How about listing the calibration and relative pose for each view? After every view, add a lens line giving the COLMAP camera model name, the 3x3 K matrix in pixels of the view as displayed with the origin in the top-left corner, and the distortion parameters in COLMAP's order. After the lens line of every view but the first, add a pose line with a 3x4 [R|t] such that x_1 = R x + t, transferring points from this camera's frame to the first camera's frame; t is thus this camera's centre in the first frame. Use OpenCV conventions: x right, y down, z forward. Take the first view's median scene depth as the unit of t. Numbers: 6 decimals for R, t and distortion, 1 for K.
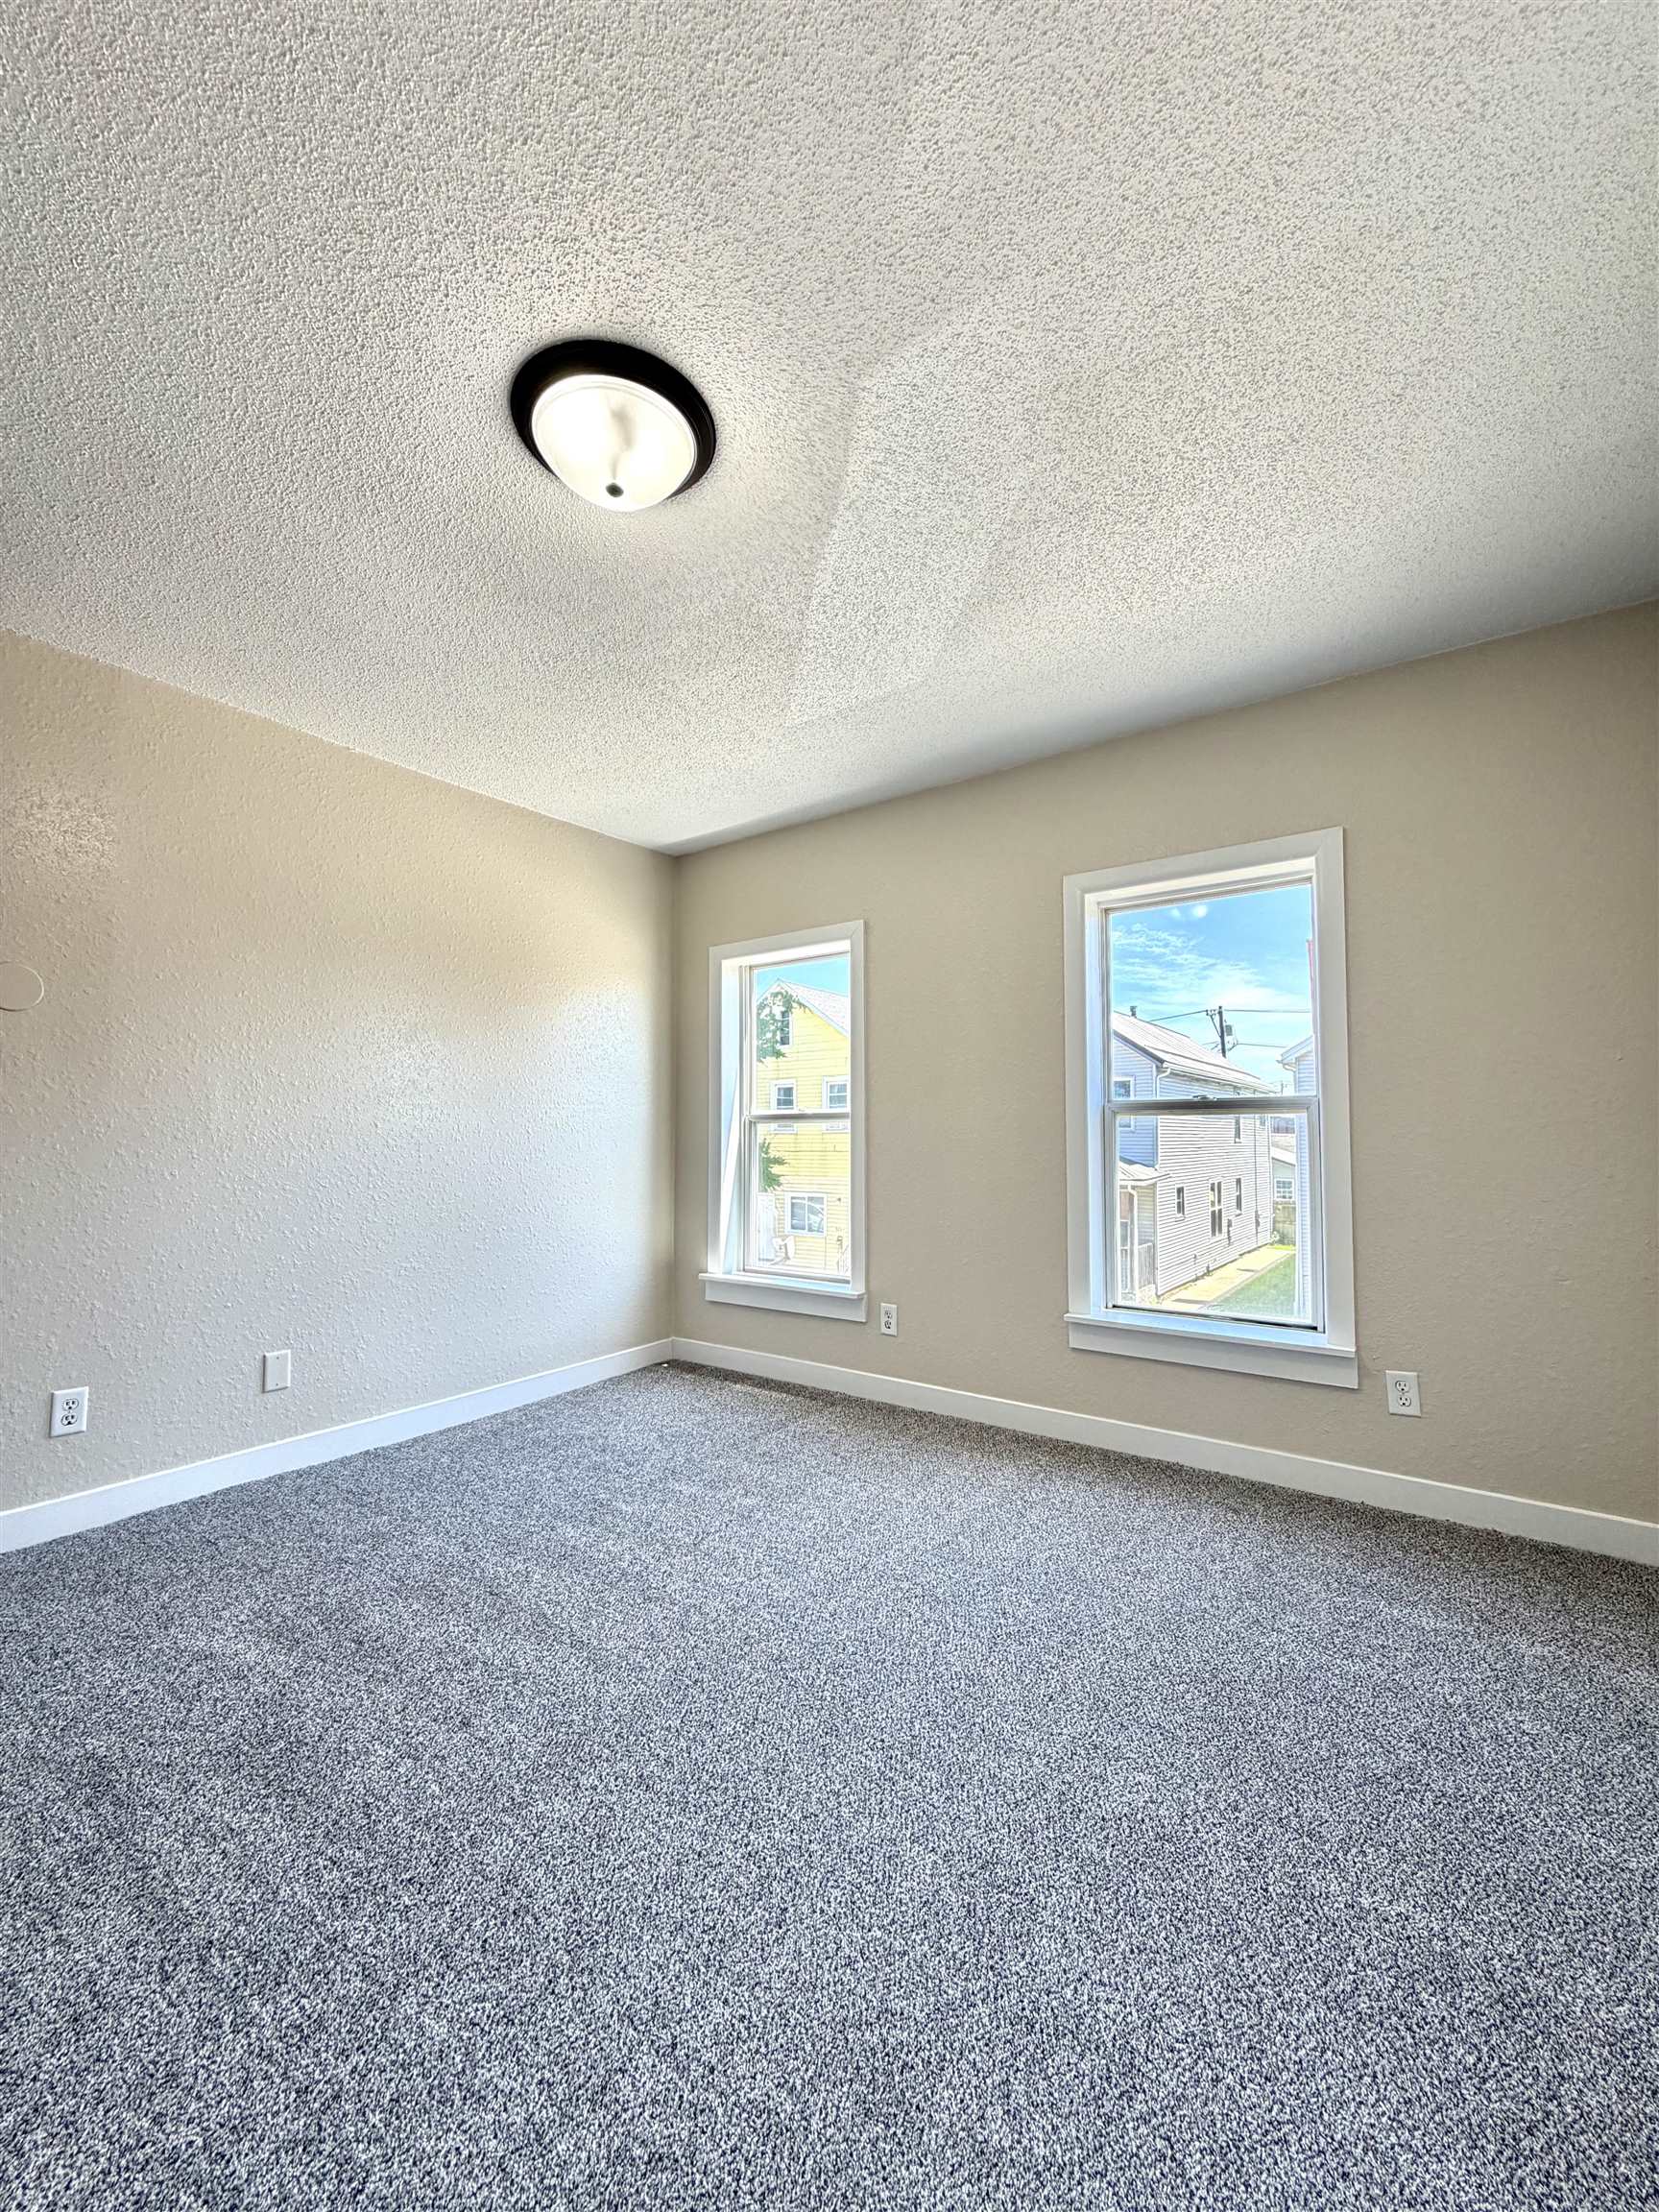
lens RADIAL K [[884.3, 0, 829.8], [0, 884.3, 1103.8], [0, 0, 1]] dist [-0.001003, -0.000192]
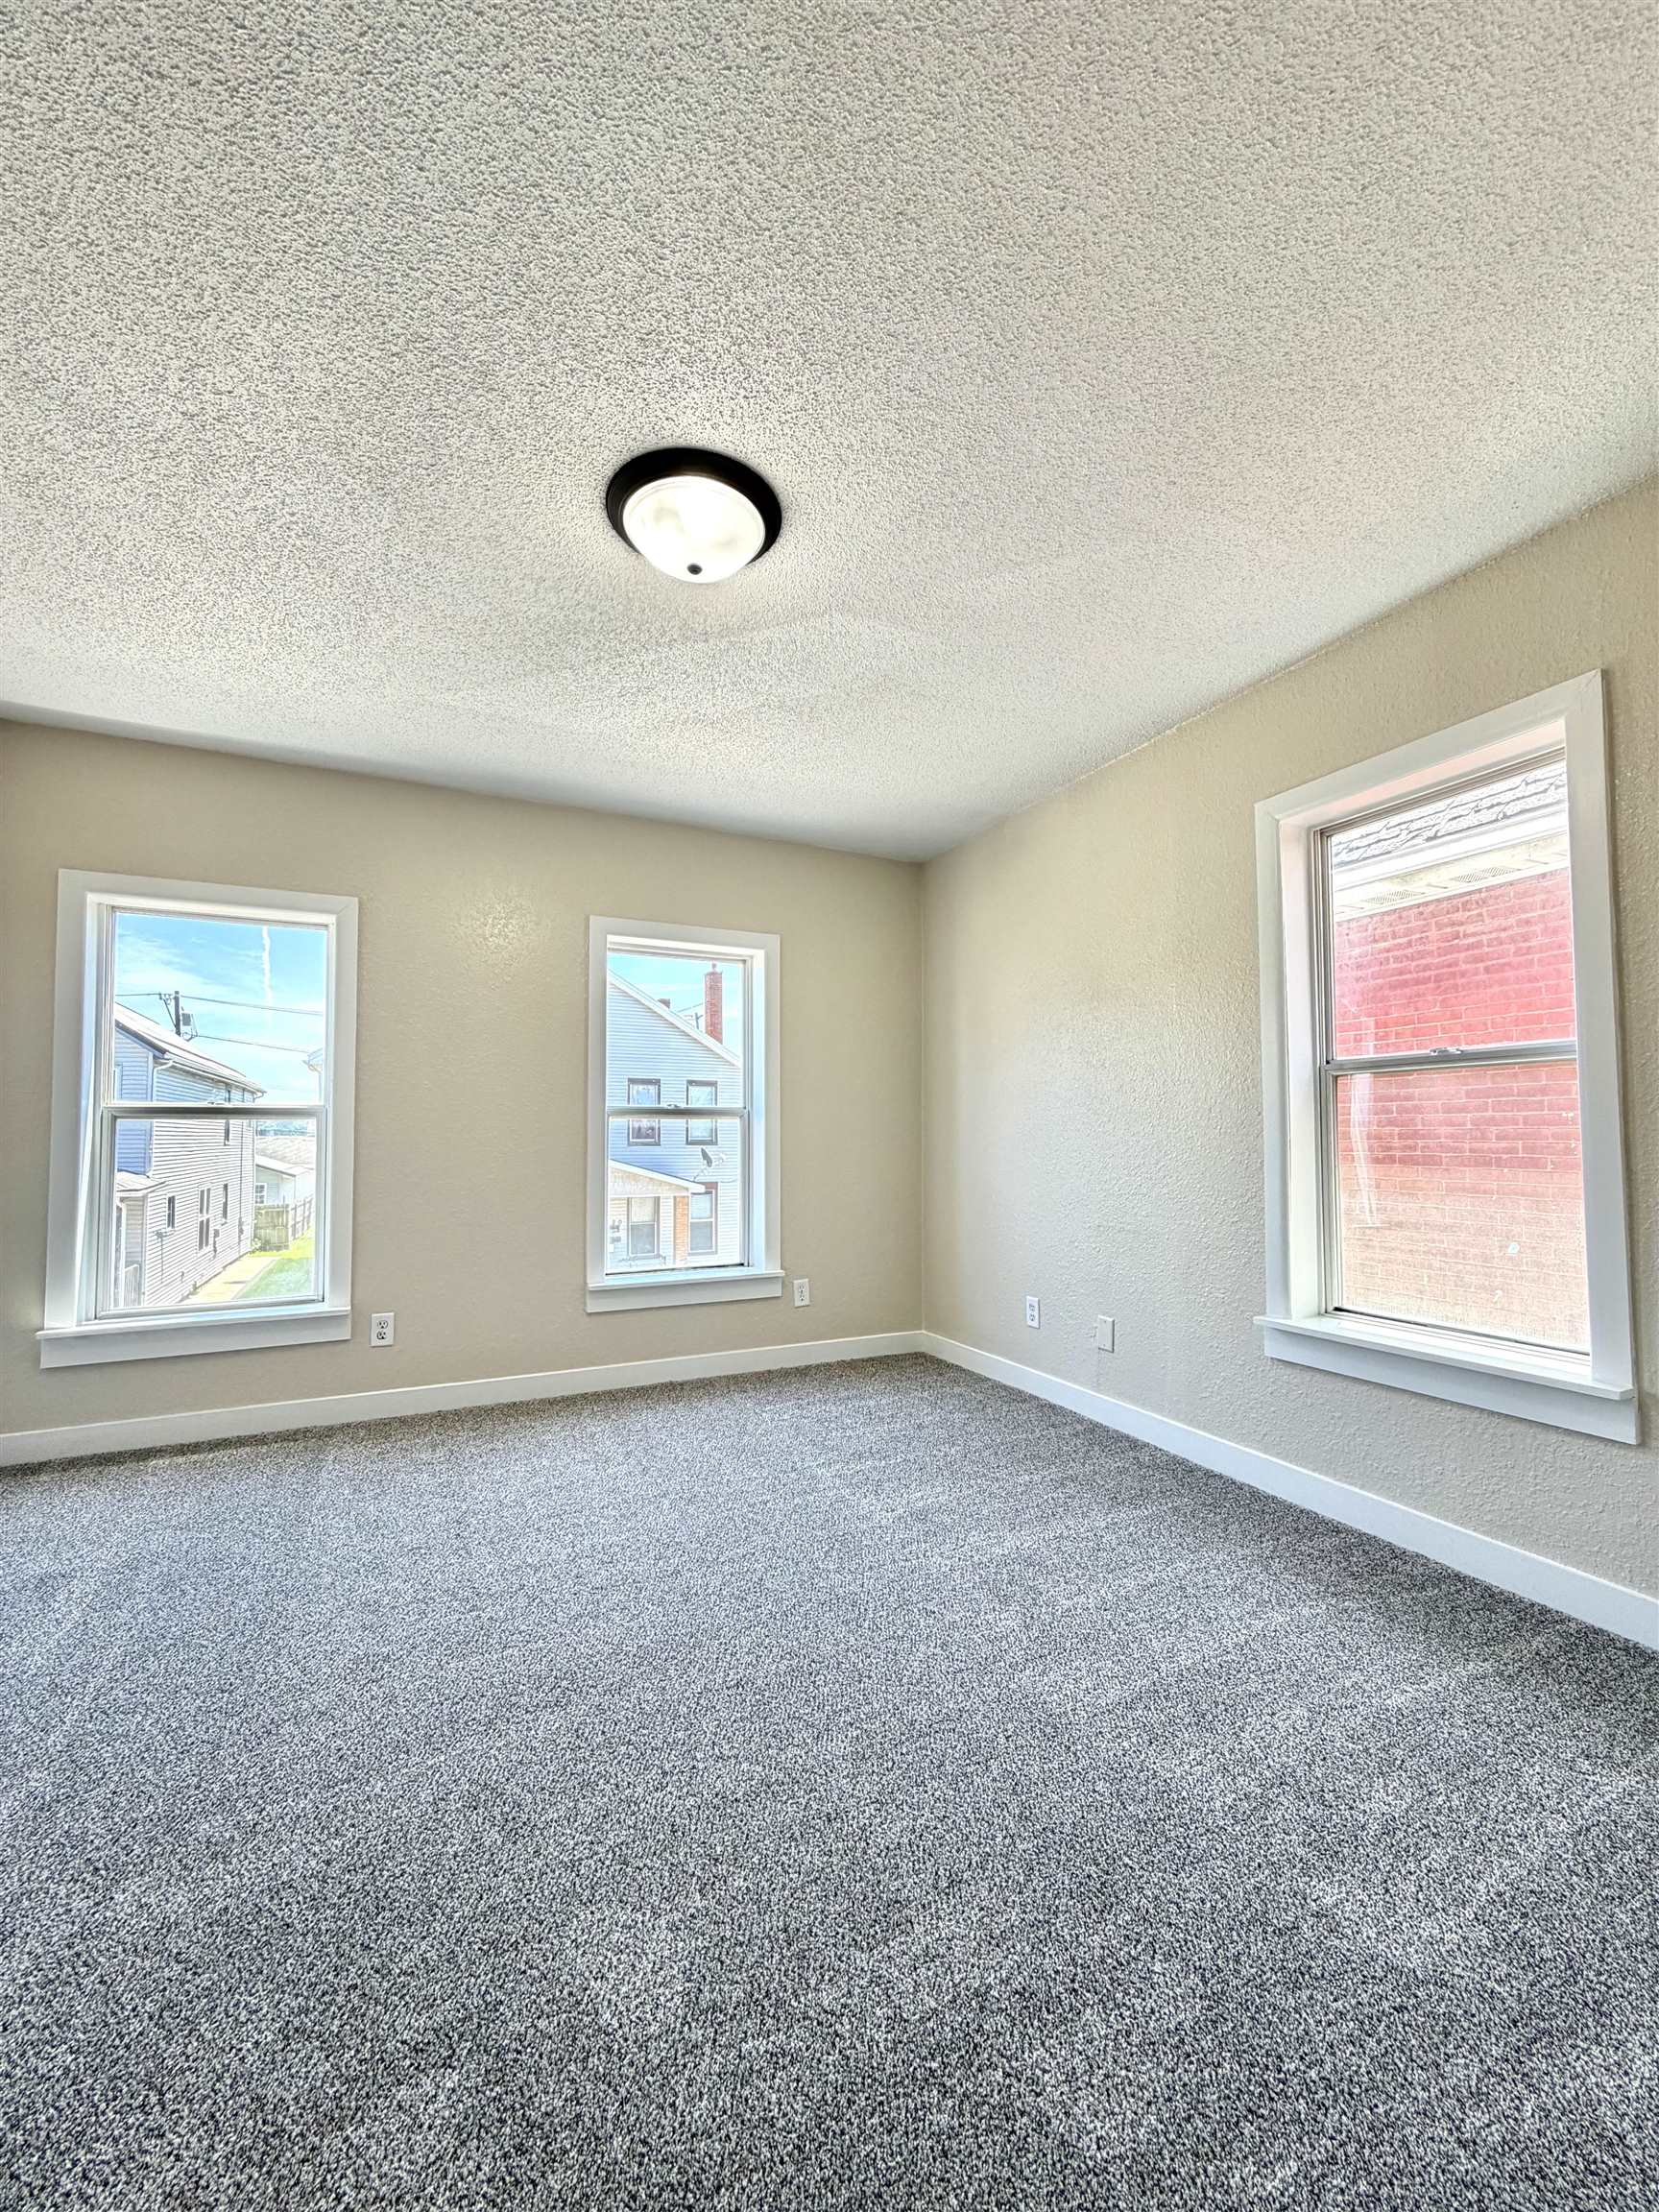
lens RADIAL K [[884.3, 0, 830.6], [0, 884.3, 1108.6], [0, 0, 1]] dist [-0.001003, -0.000192]
pose [[0.465296, 0.028261, 0.884704, -0.540947], [-0.030771, 0.999403, -0.015741, 0.008550], [-0.884620, -0.019898, 0.465888, 0.141089]]
